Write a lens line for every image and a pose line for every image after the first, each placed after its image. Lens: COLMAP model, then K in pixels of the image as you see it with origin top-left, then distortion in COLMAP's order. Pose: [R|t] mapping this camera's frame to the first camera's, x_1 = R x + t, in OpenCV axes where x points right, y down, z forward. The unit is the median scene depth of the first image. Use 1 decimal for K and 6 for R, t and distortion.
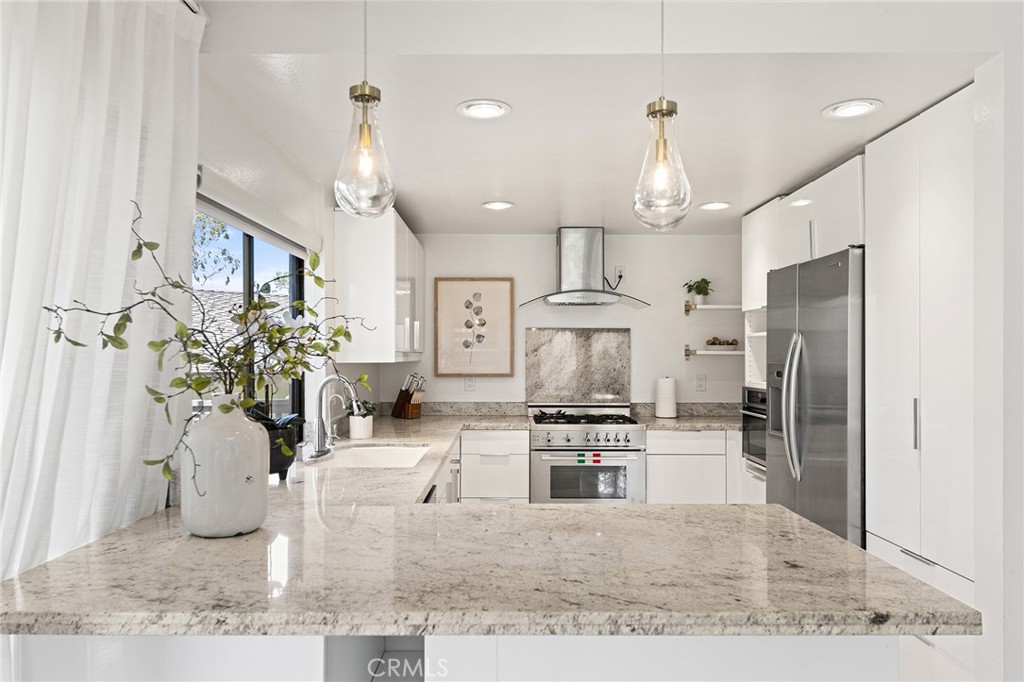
lens RADIAL K [[693.3, 0, 512.0], [0, 693.3, 341.0], [0, 0, 1]] dist [0.002742, -0.004628]
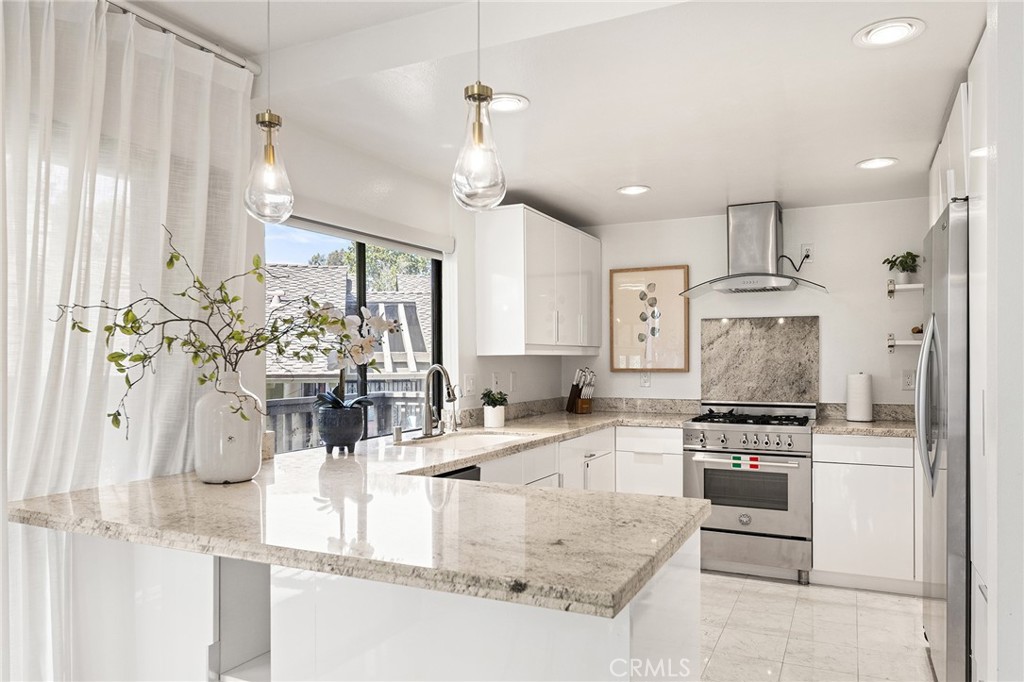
lens RADIAL K [[740.7, 0, 512.0], [0, 740.7, 341.0], [0, 0, 1]] dist [0.004824, -0.003989]
pose [[0.893539, -0.013884, -0.448771, 0.267873], [0.012588, 0.999904, -0.005870, 0.014737], [0.448809, -0.000404, 0.893628, 0.013155]]
